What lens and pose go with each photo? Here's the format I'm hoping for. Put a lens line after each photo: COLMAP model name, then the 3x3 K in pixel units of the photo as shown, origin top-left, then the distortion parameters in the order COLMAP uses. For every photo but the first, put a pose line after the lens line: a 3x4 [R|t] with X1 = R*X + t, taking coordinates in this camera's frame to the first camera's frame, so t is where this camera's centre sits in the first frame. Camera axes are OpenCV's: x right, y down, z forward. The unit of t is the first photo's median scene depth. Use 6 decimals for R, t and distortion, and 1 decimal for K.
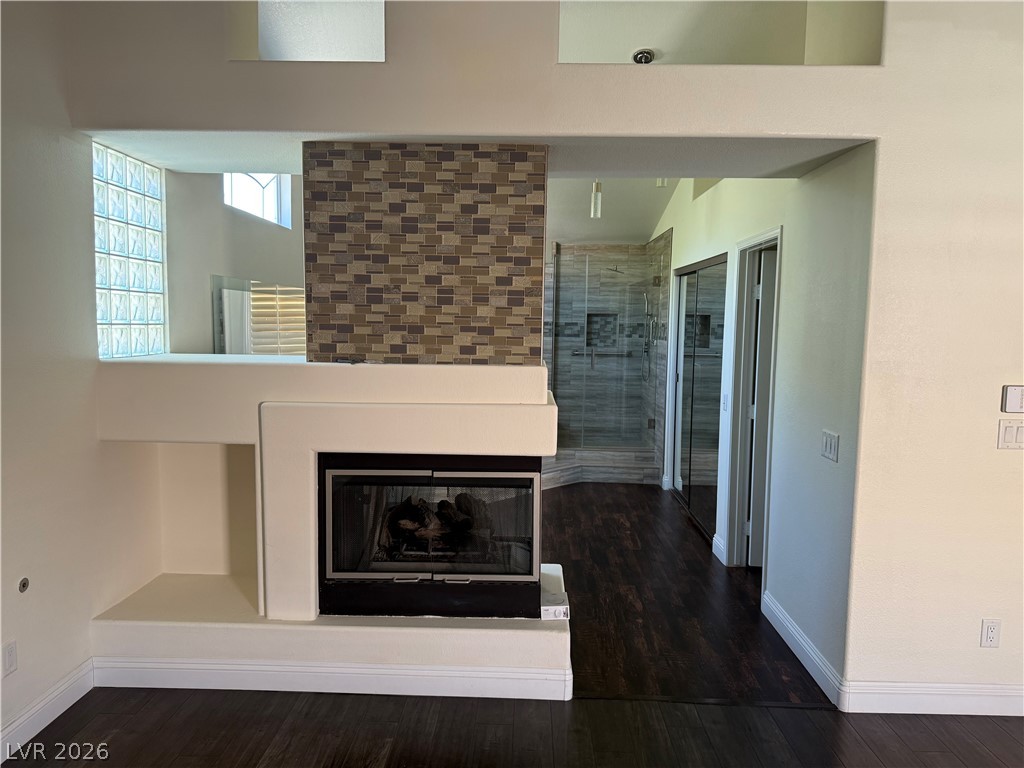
lens RADIAL K [[725.7, 0, 512.0], [0, 725.7, 388.5], [0, 0, 1]] dist [0.061341, -0.075181]
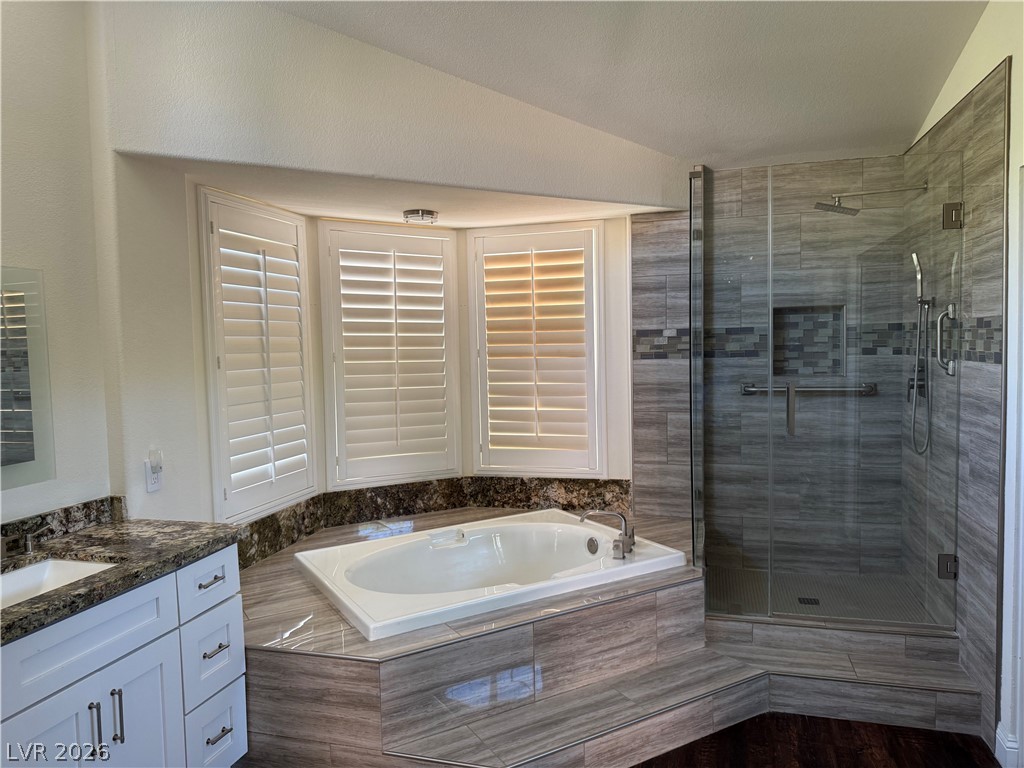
lens RADIAL K [[718.7, 0, 513.6], [0, 718.7, 385.9], [0, 0, 1]] dist [0.040685, -0.065990]
pose [[0.969535, -0.021401, -0.244015, 0.051785], [0.015160, 0.999509, -0.027426, -0.040722], [0.244482, 0.022891, 0.969384, 0.494612]]
